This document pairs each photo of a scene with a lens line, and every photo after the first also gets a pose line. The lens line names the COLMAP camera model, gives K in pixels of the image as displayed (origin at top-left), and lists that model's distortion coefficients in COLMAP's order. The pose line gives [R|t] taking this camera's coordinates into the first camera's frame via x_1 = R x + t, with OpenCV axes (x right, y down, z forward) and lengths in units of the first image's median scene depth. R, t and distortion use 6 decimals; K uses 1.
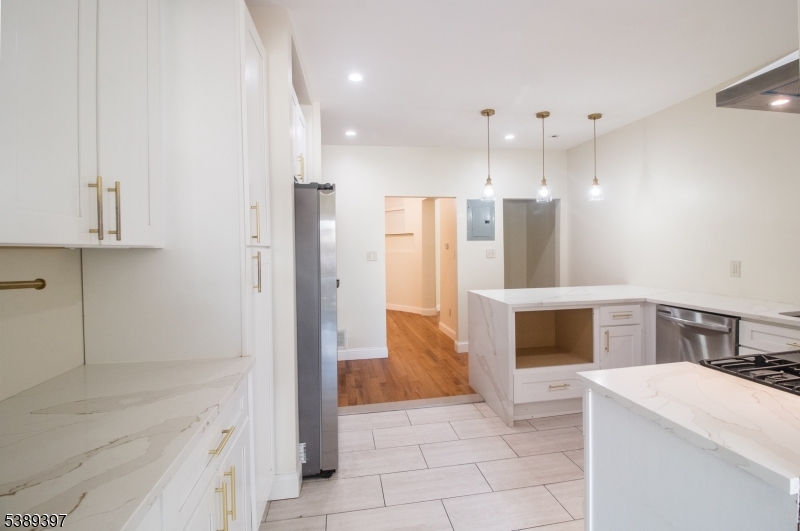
lens RADIAL K [[372.2, 0, 400.0], [0, 372.2, 259.6], [0, 0, 1]] dist [-0.021167, -0.001744]
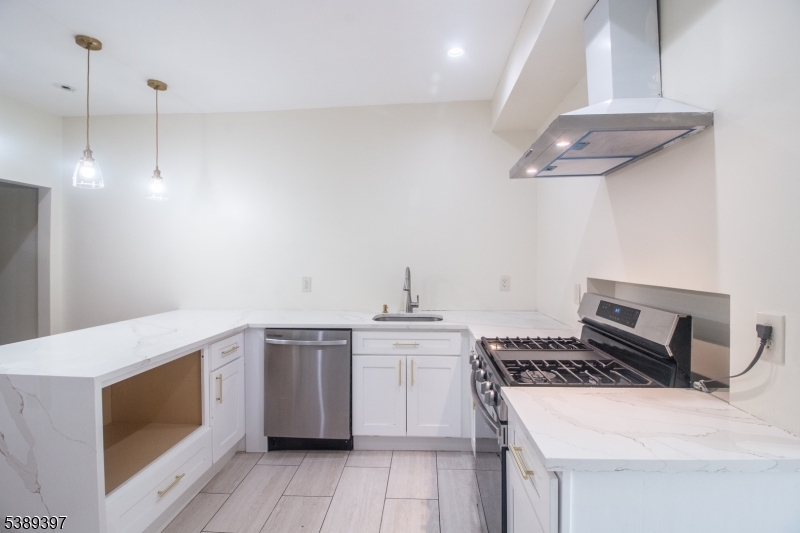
lens RADIAL K [[372.2, 0, 400.7], [0, 372.2, 266.4], [0, 0, 1]] dist [-0.021167, -0.001744]
pose [[0.217955, 0.000870, 0.975958, -0.091173], [0.028659, 0.999563, -0.007292, -0.011445], [-0.975538, 0.029559, 0.217835, 0.467215]]
